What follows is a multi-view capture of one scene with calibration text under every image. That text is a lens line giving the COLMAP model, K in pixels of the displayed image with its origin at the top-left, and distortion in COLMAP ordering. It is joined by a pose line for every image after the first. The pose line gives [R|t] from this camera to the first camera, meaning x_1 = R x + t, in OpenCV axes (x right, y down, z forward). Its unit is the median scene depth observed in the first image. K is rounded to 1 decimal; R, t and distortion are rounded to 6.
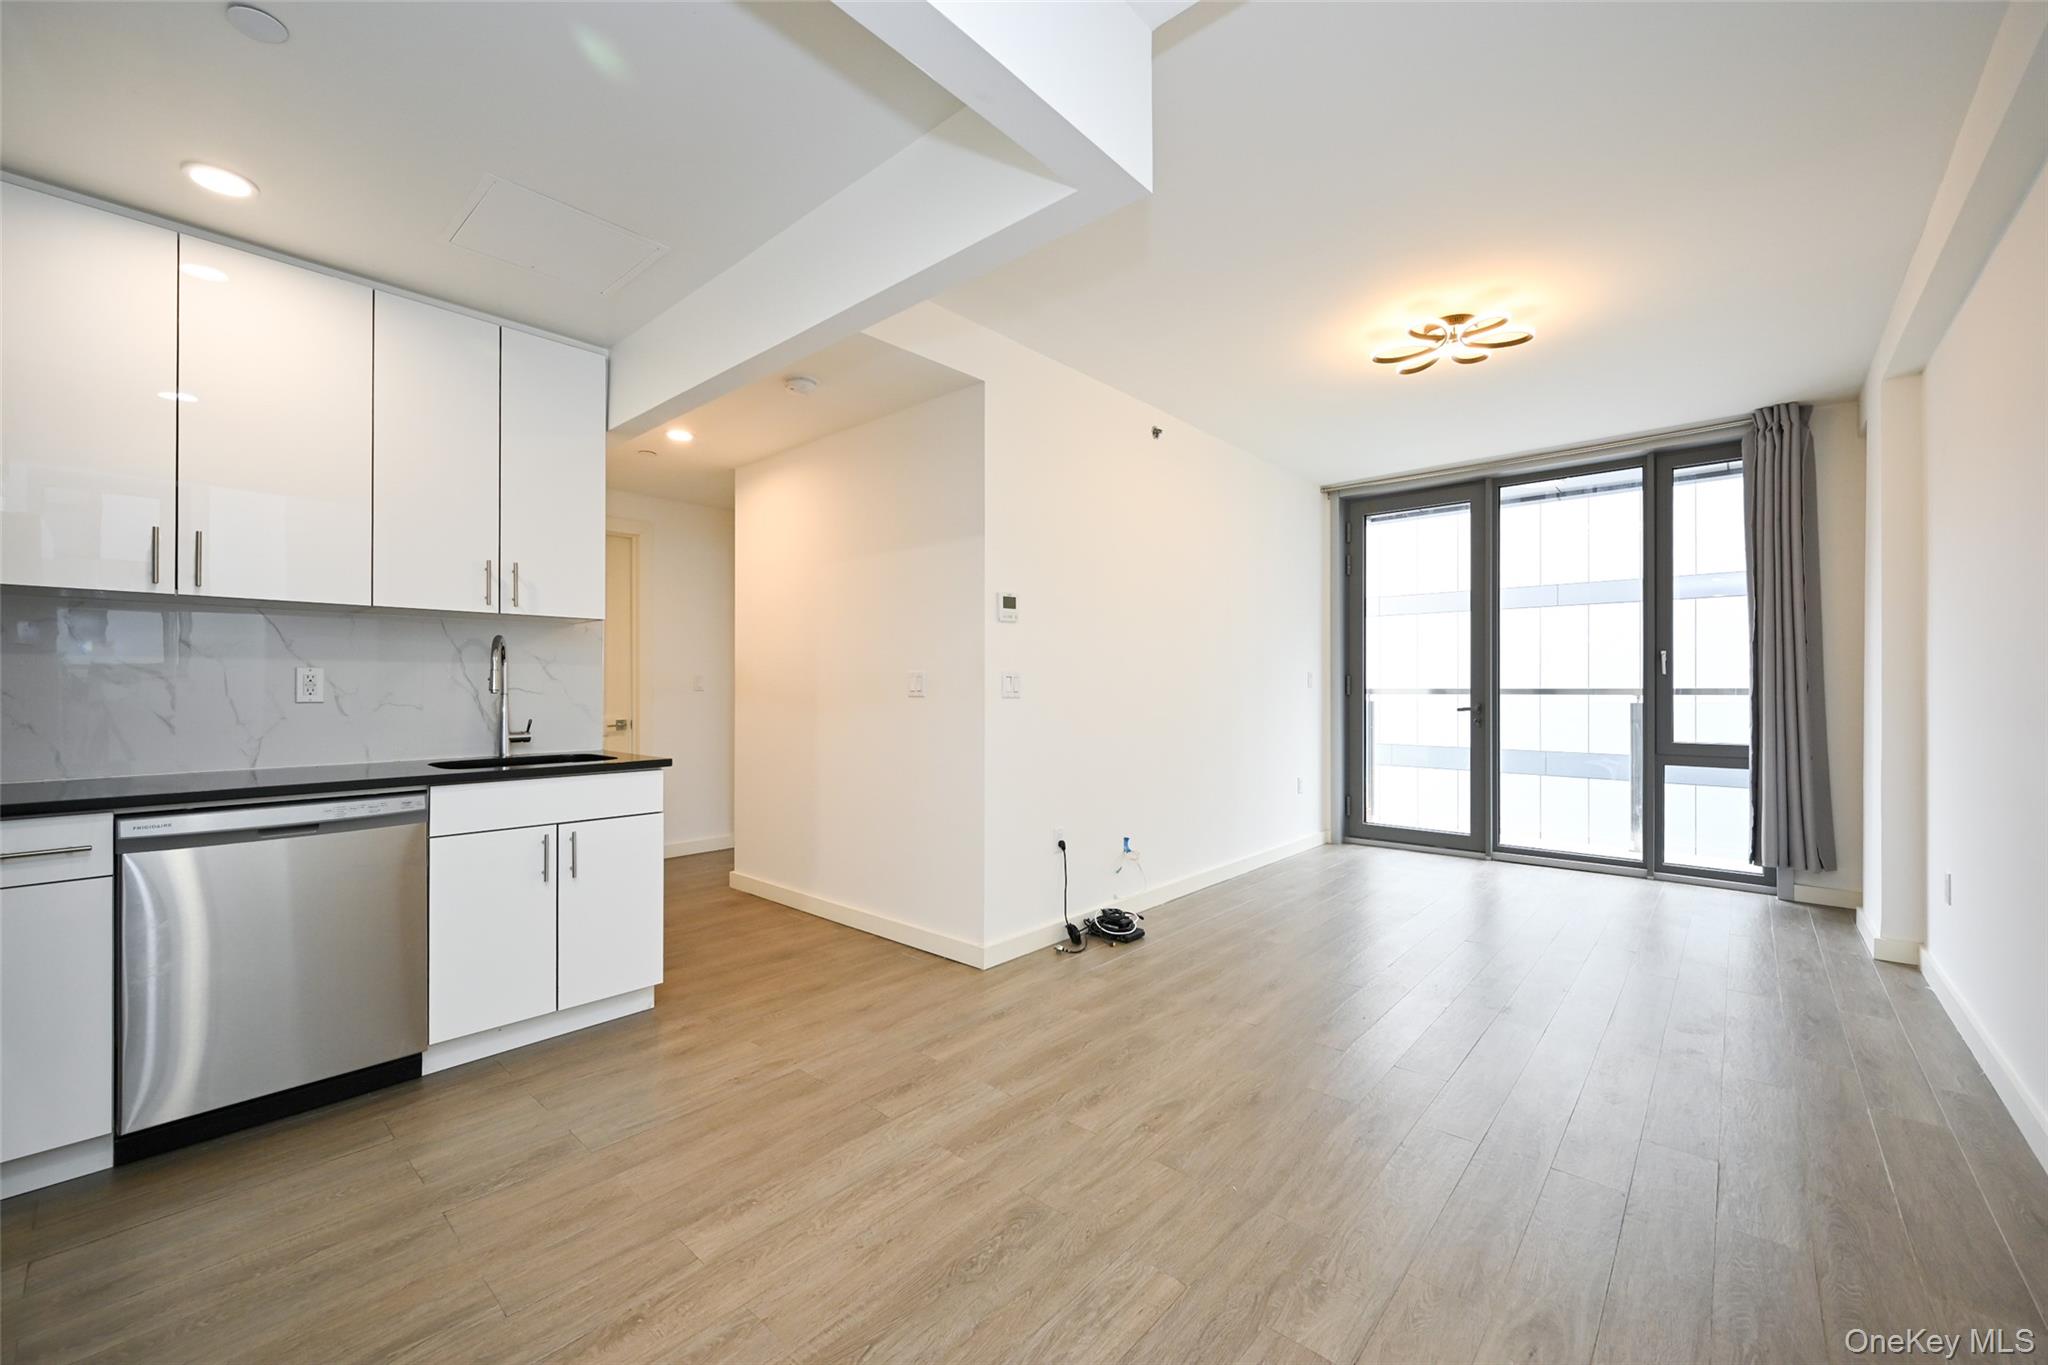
lens RADIAL K [[806.0, 0, 1022.7], [0, 806.0, 681.9], [0, 0, 1]] dist [-0.000794, -0.000091]
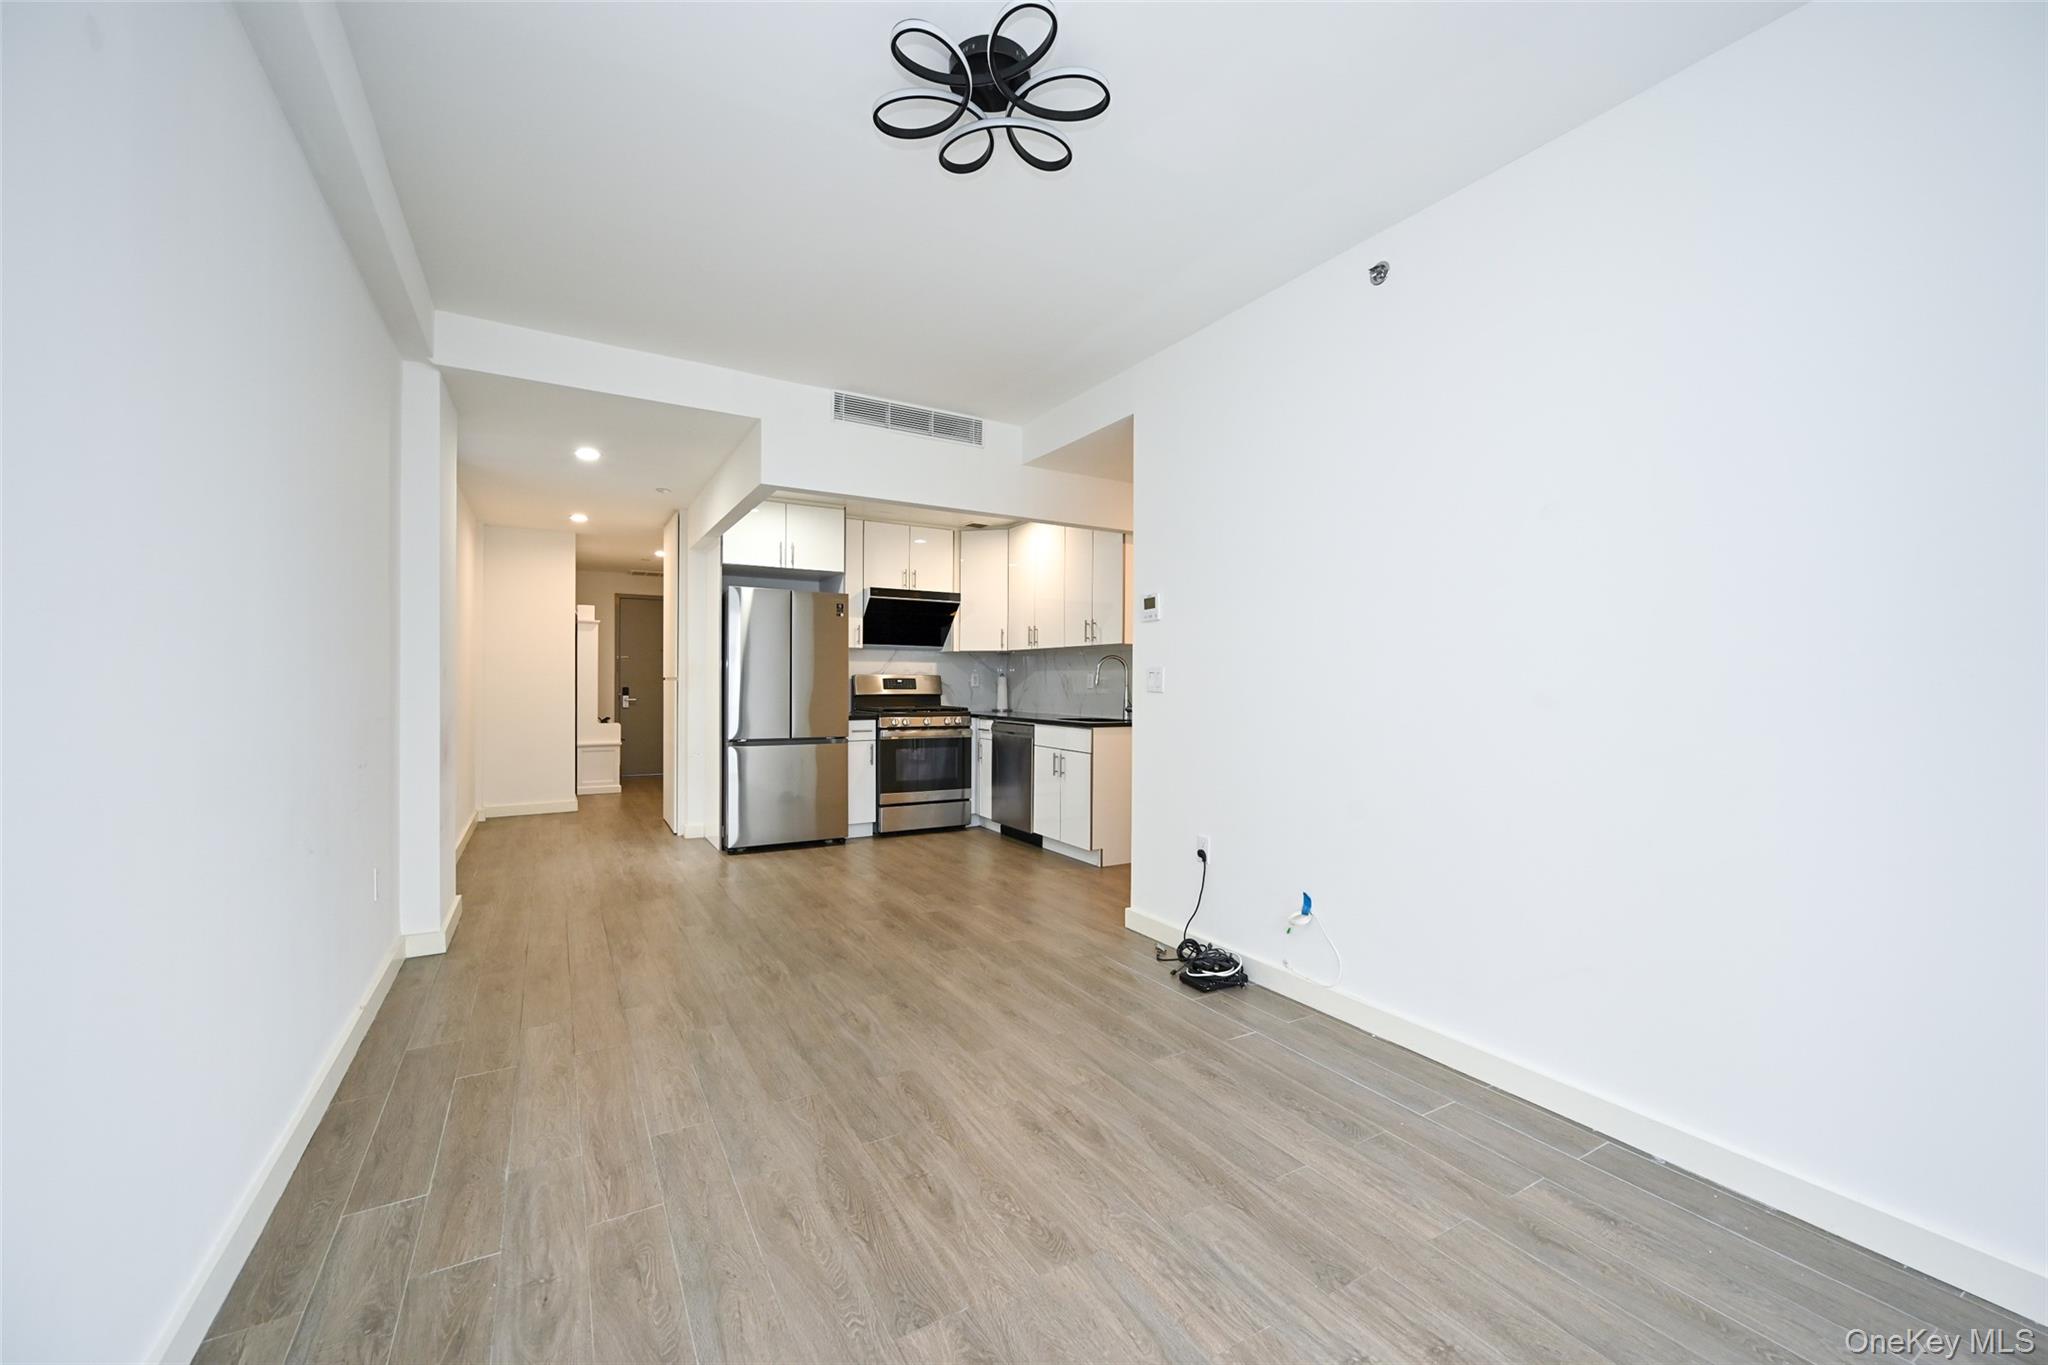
lens RADIAL K [[806.0, 0, 1029.6], [0, 806.0, 683.8], [0, 0, 1]] dist [-0.000794, -0.000091]
pose [[-0.301769, 0.001300, -0.953380, 1.485110], [0.000995, 0.999999, 0.001048, 0.009644], [0.953381, -0.000633, -0.301770, 1.651515]]
